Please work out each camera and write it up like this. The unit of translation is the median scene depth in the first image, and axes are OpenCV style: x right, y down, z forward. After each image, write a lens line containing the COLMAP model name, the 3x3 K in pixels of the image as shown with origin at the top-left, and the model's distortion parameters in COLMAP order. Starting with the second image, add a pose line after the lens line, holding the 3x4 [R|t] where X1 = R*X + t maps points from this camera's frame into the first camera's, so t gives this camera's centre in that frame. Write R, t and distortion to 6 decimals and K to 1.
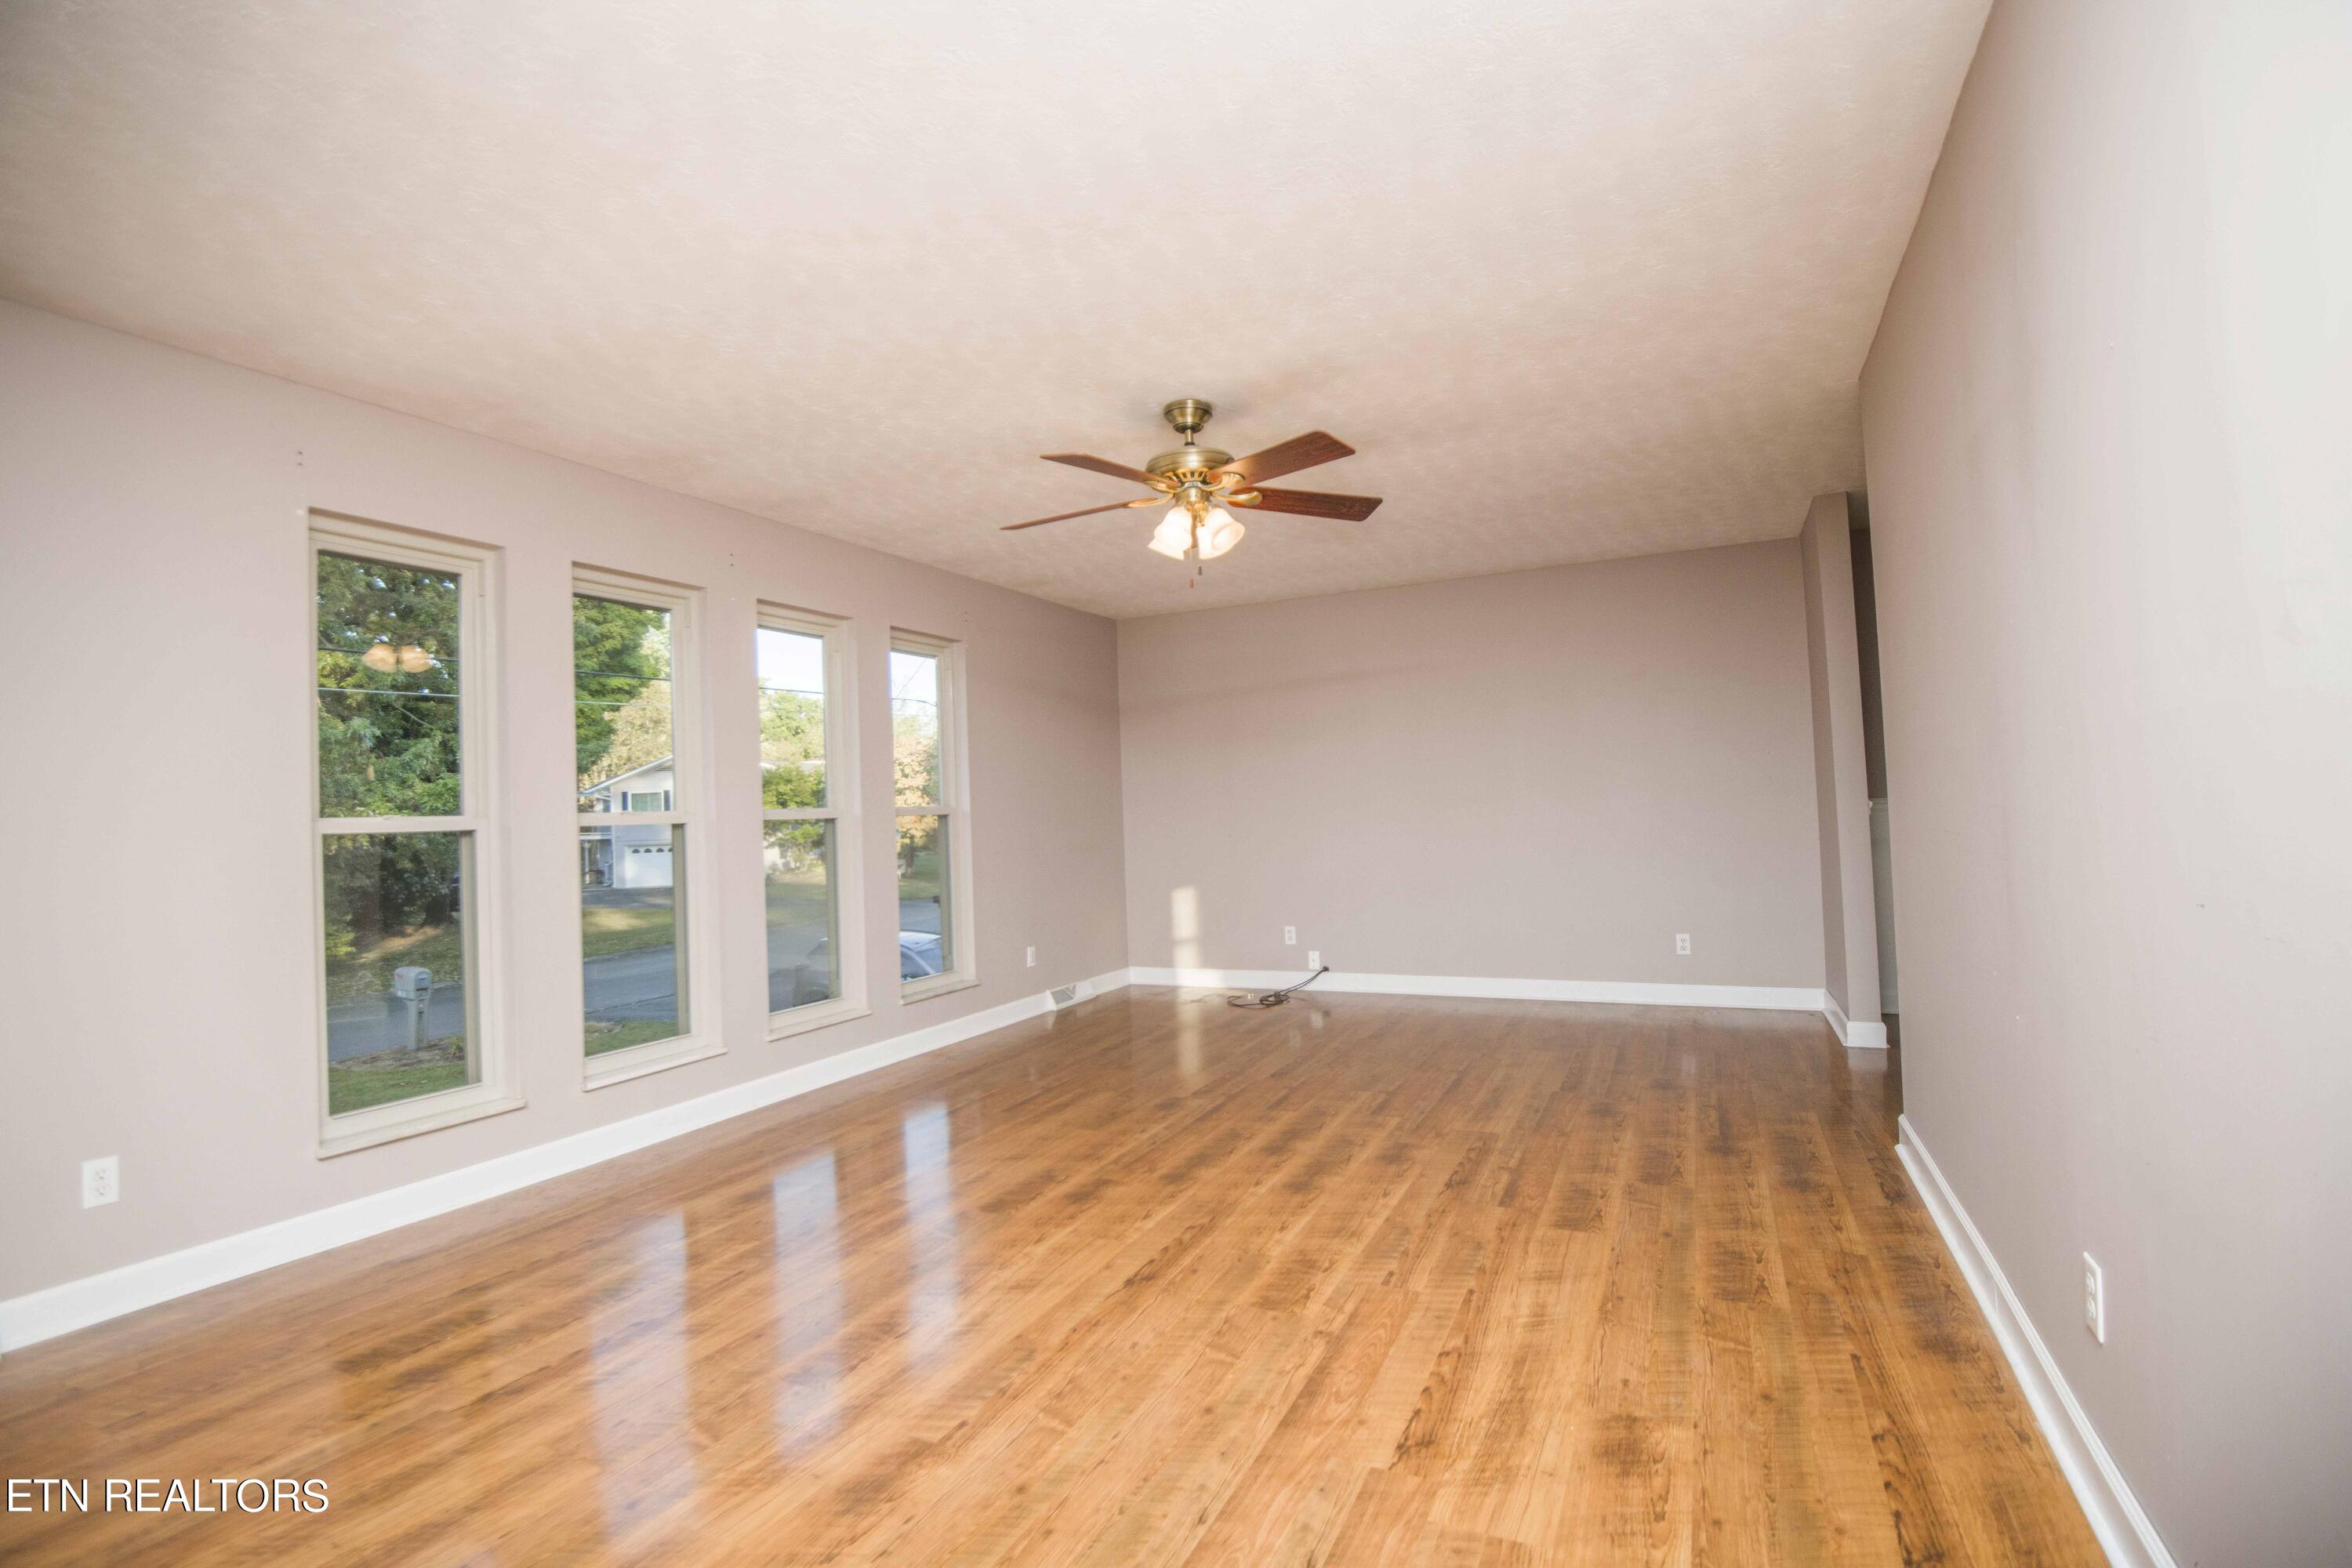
lens RADIAL K [[1078.0, 0, 1196.7], [0, 1078.0, 778.5], [0, 0, 1]] dist [-0.012100, -0.014775]
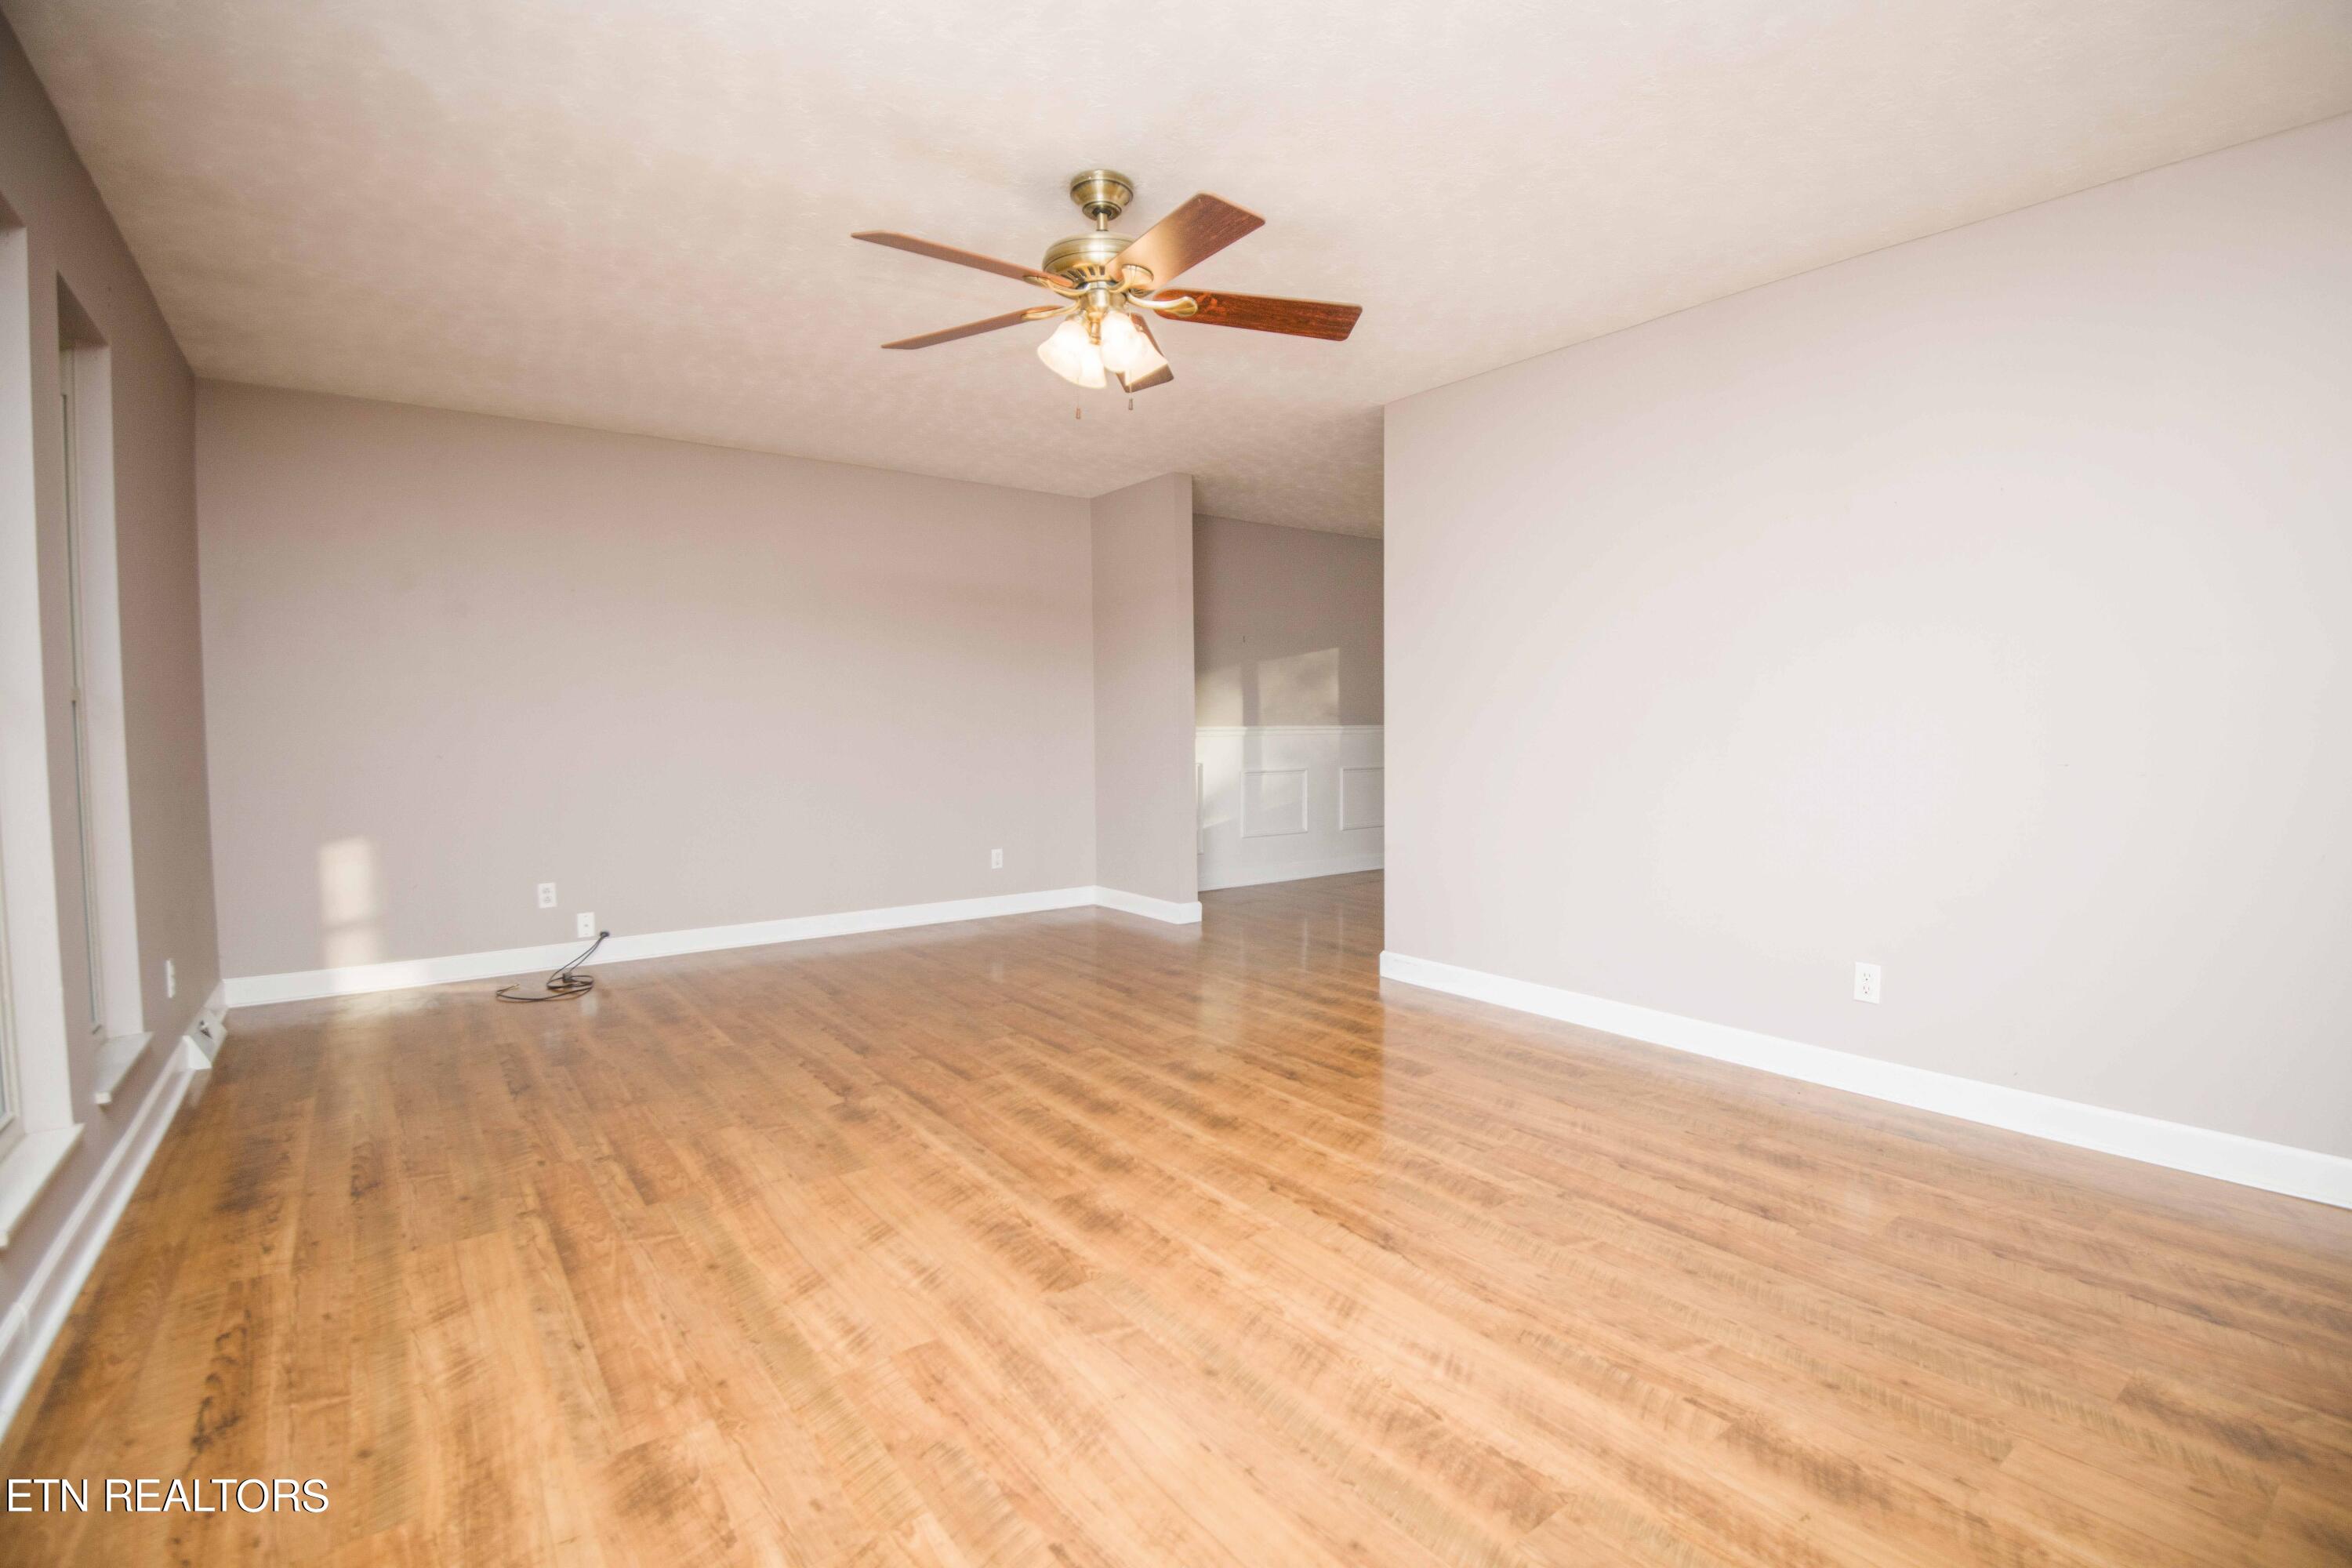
lens RADIAL K [[1078.0, 0, 1181.4], [0, 1078.0, 789.1], [0, 0, 1]] dist [-0.012100, -0.014775]
pose [[0.470261, -0.020155, 0.882297, -0.637399], [-0.037783, 0.998363, 0.042944, 0.051797], [-0.881718, -0.053531, 0.468729, 0.545904]]
